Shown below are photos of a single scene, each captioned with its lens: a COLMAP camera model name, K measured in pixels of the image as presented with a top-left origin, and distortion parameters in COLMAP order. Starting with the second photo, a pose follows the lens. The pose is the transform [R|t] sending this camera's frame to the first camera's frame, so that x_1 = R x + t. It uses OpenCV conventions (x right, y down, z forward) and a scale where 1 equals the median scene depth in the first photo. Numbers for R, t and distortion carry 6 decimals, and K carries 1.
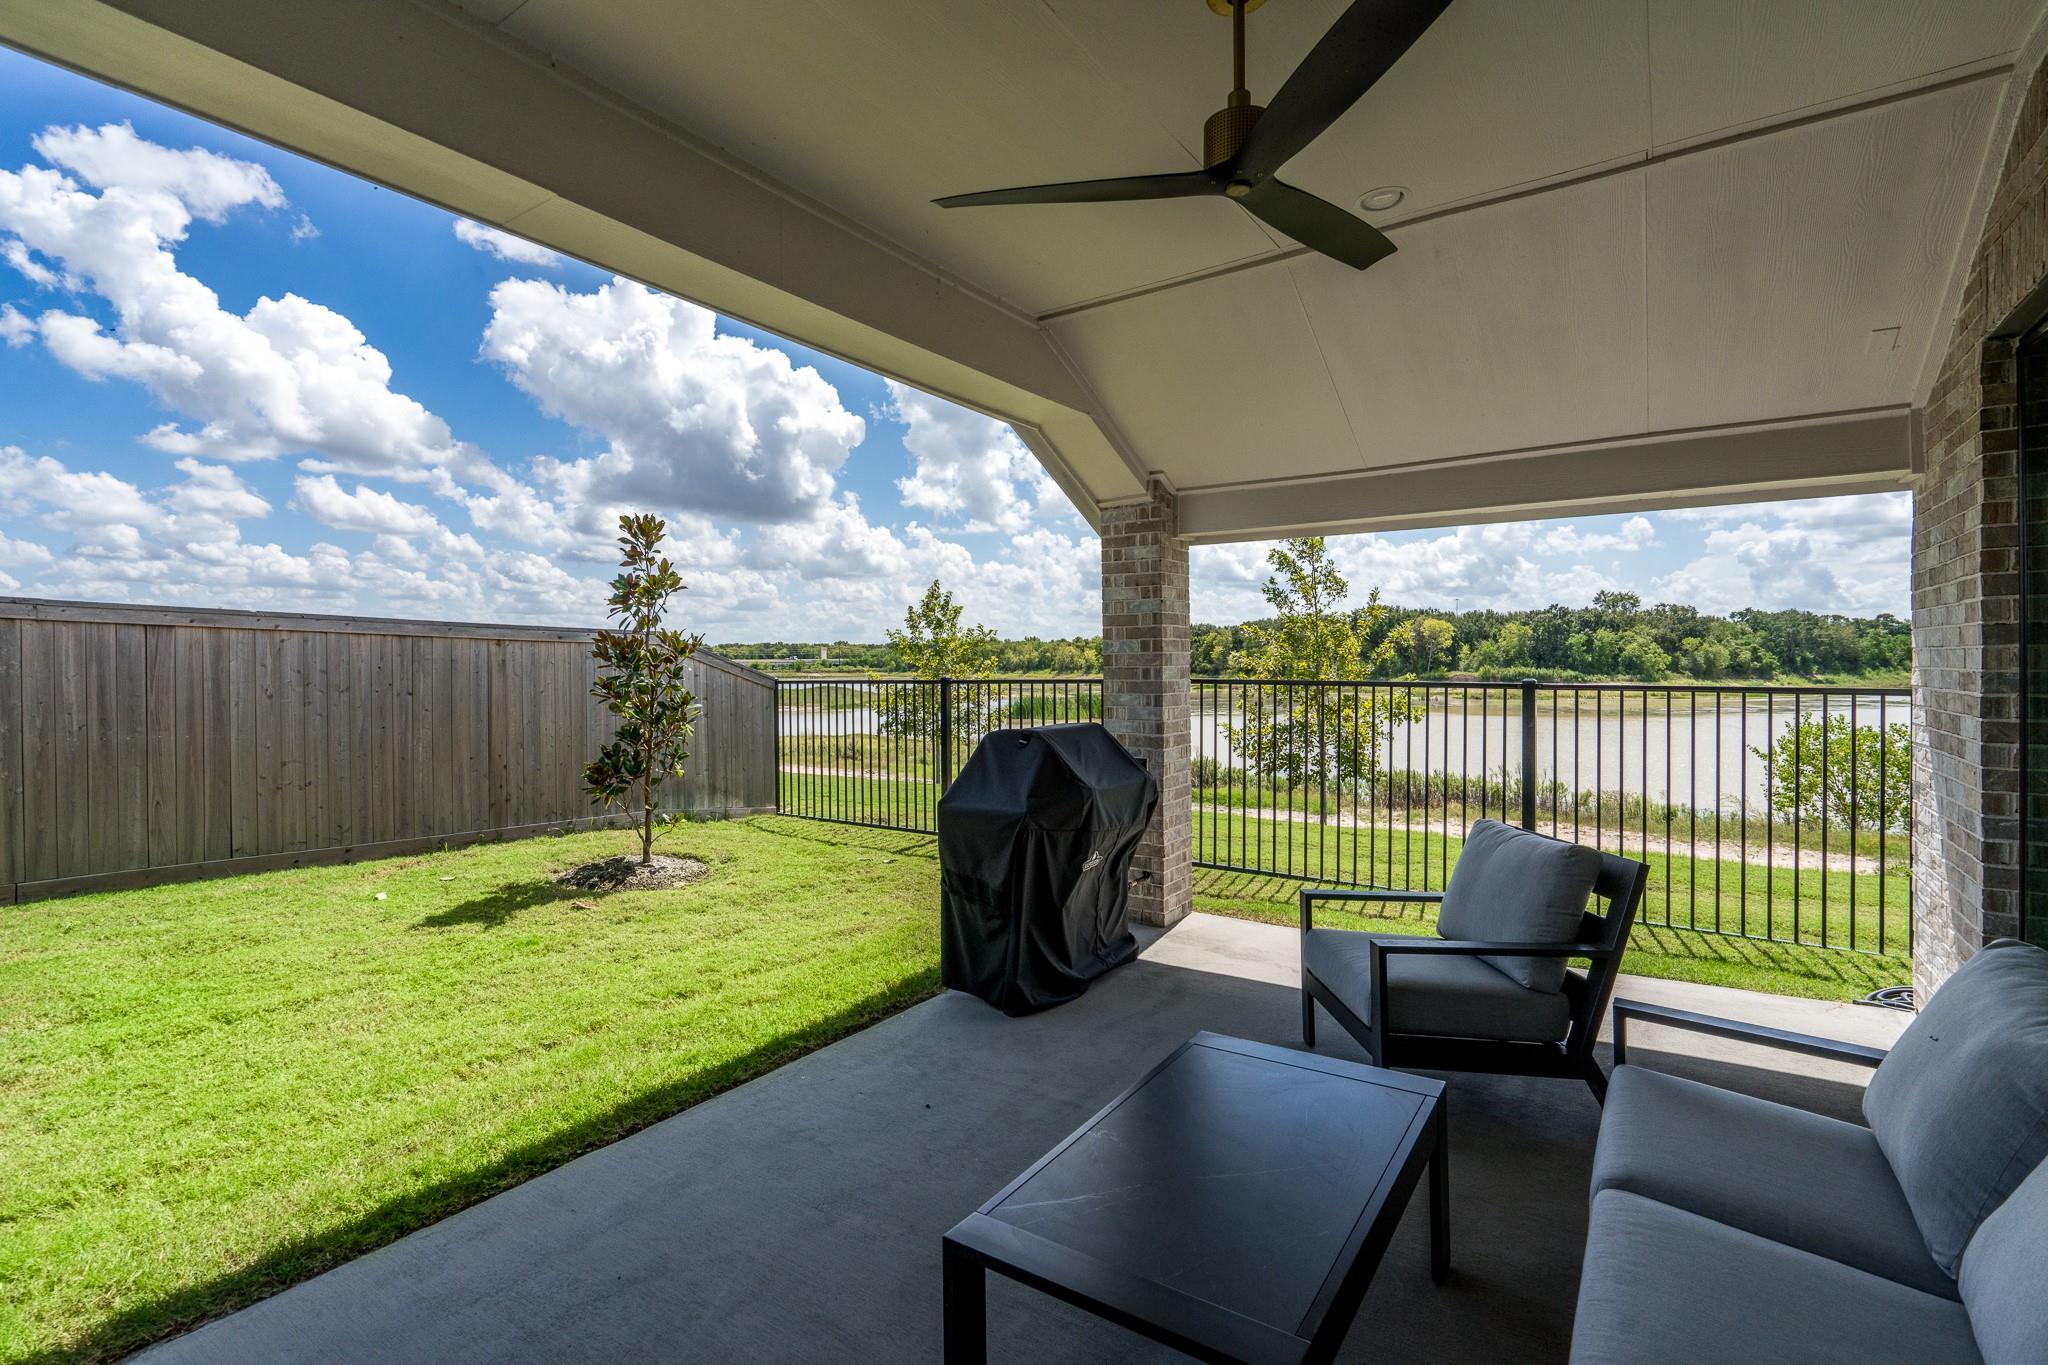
lens RADIAL K [[939.2, 0, 1020.2], [0, 939.2, 664.4], [0, 0, 1]] dist [-0.003856, 0.001997]
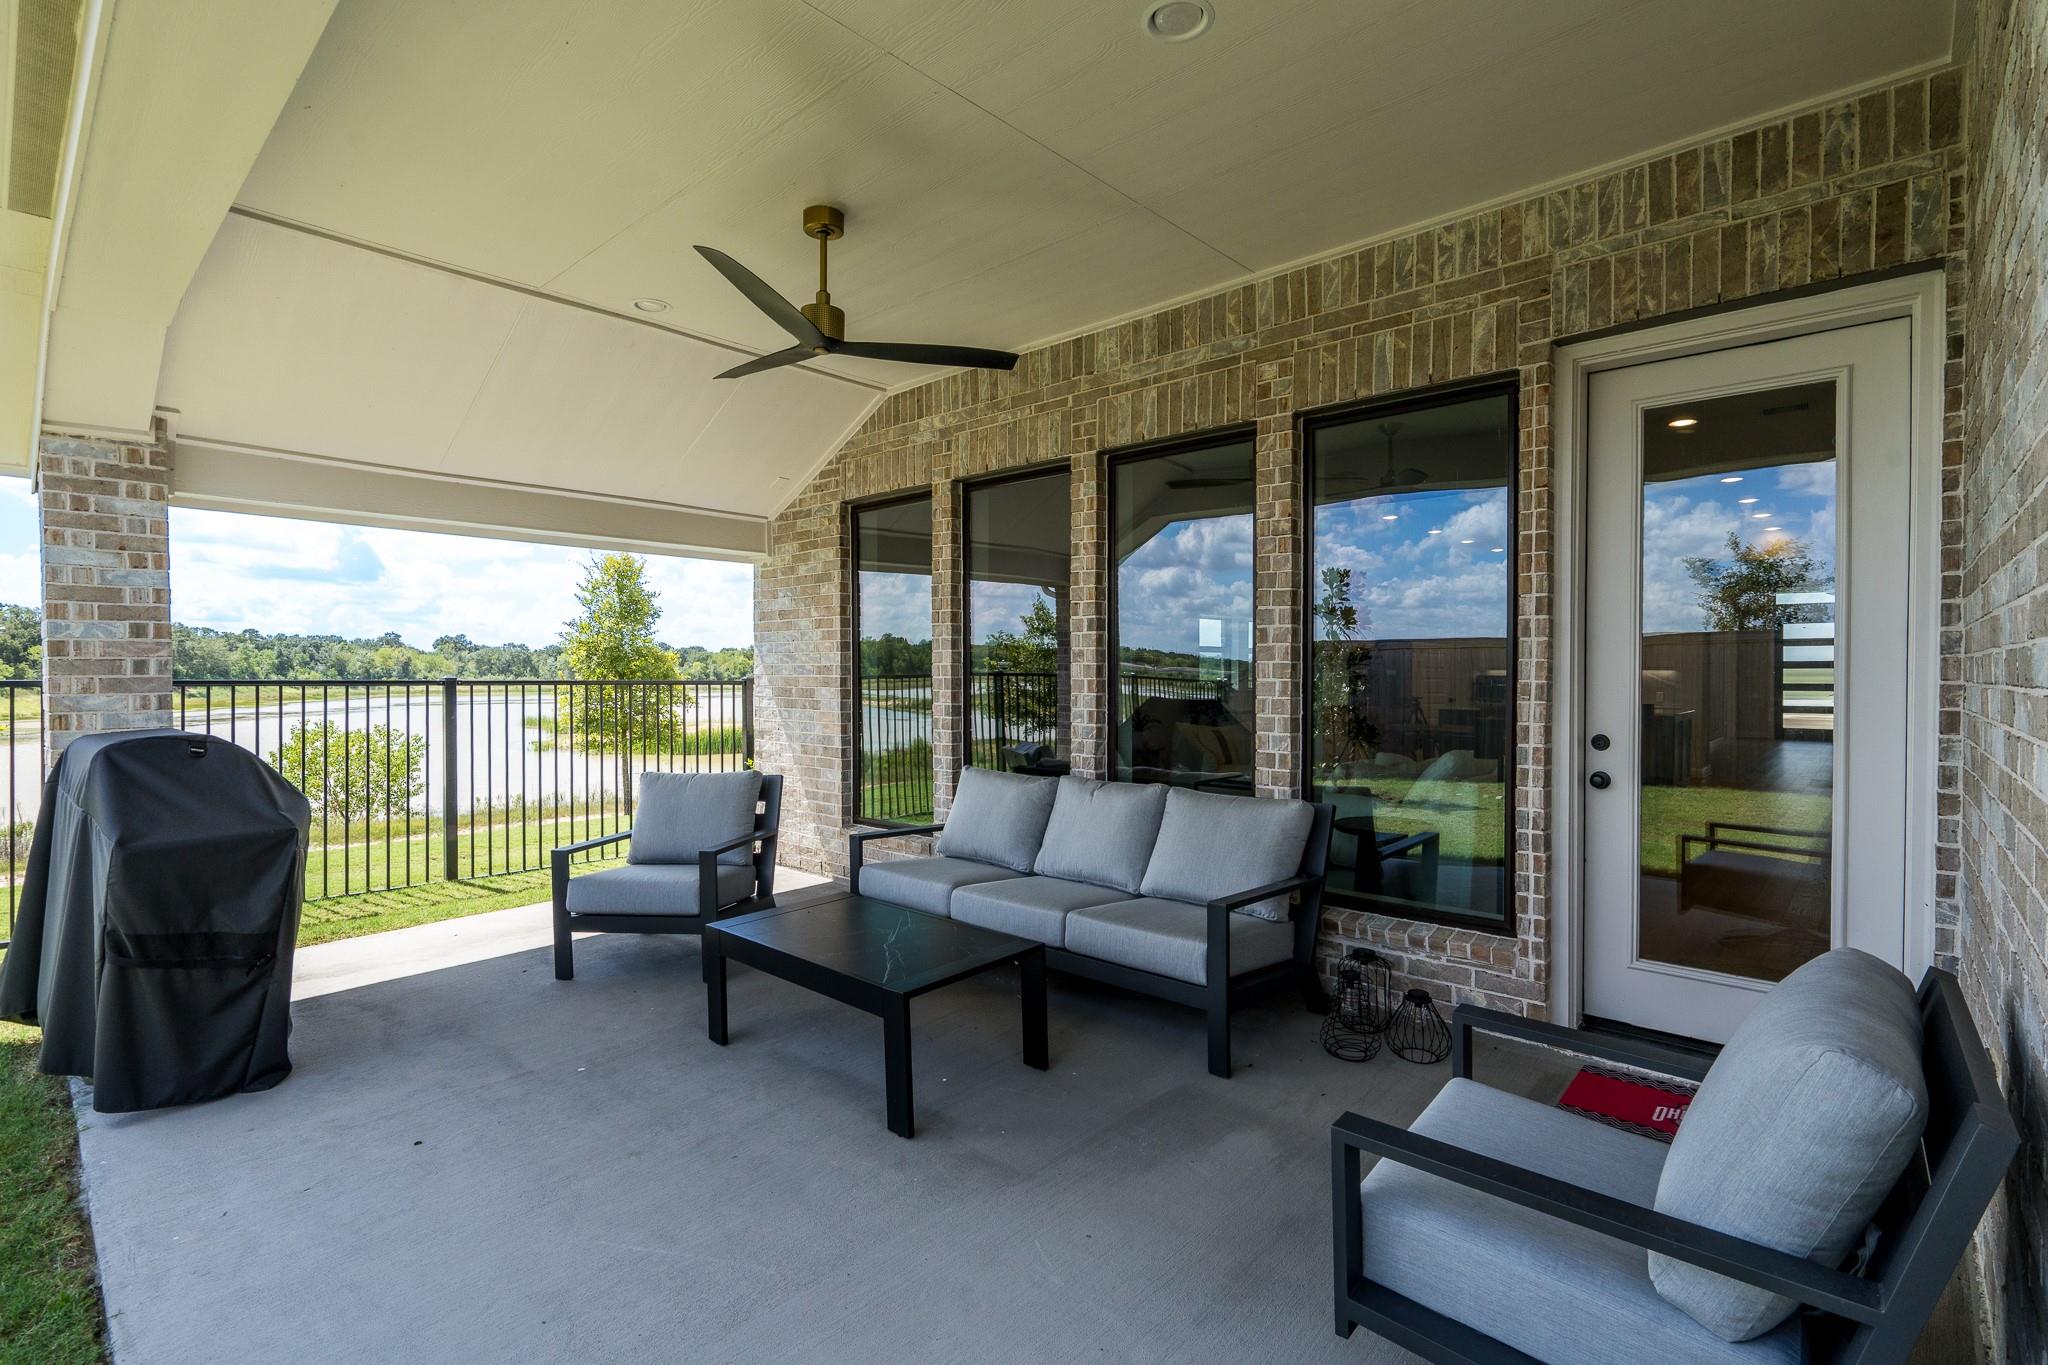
lens RADIAL K [[939.2, 0, 1025.9], [0, 939.2, 682.5], [0, 0, 1]] dist [-0.003856, 0.001997]
pose [[0.139852, -0.005690, 0.990156, -0.522451], [-0.000136, 0.999983, 0.005766, 0.018015], [-0.990172, -0.000941, 0.139849, 0.180854]]
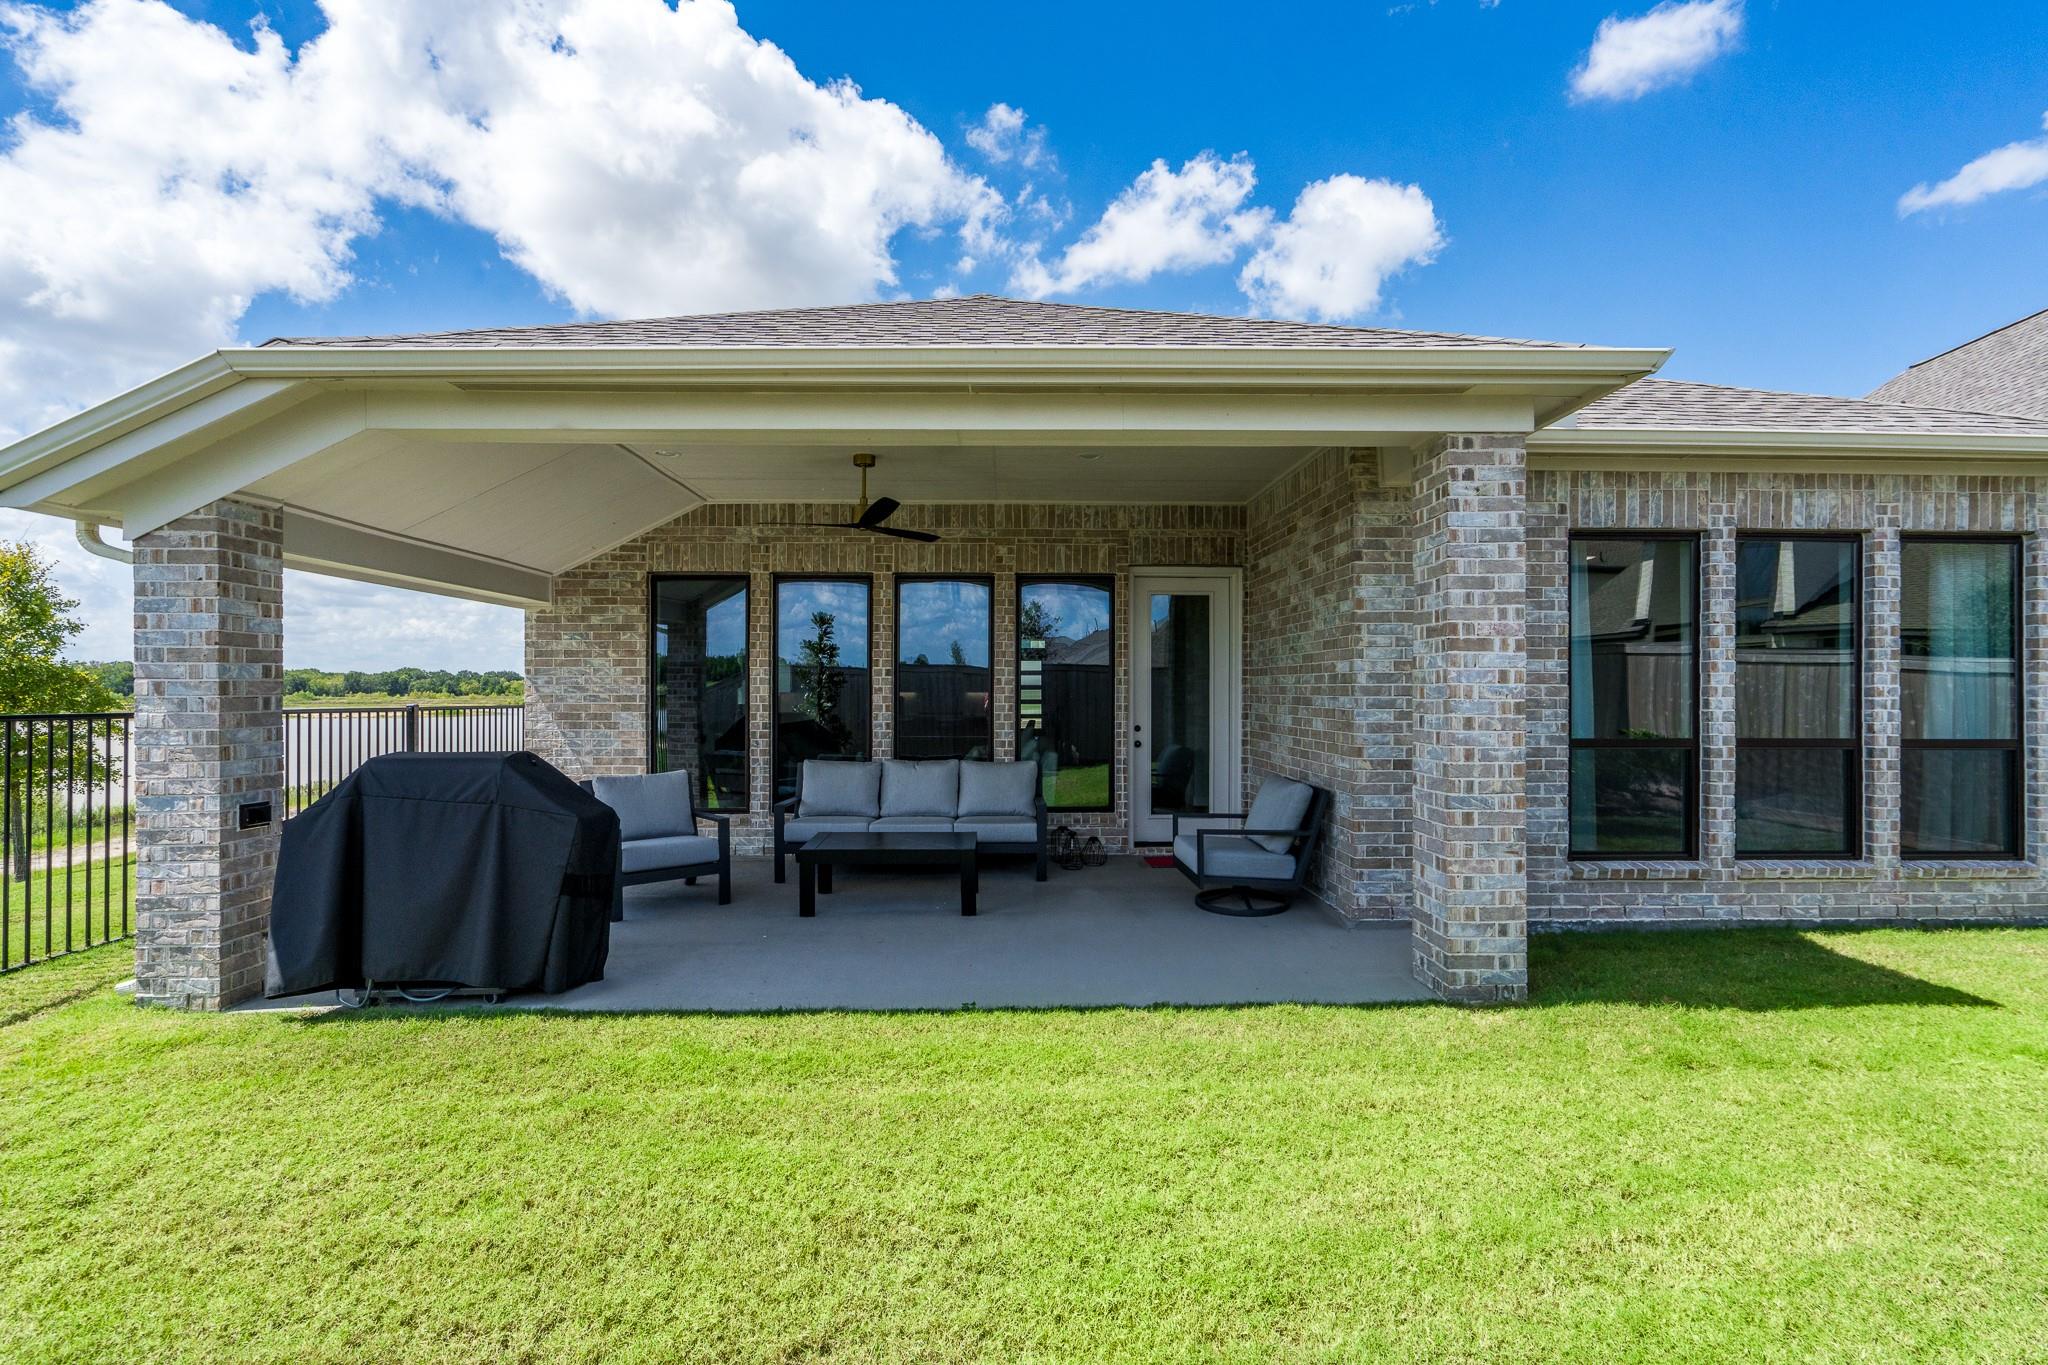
lens RADIAL K [[939.2, 0, 982.3], [0, 939.2, 684.3], [0, 0, 1]] dist [-0.003856, 0.001997]
pose [[-0.562022, 0.009304, 0.827070, -0.964253], [0.003963, 0.999956, -0.008556, 0.002111], [-0.827113, -0.001531, -0.562034, 0.943461]]
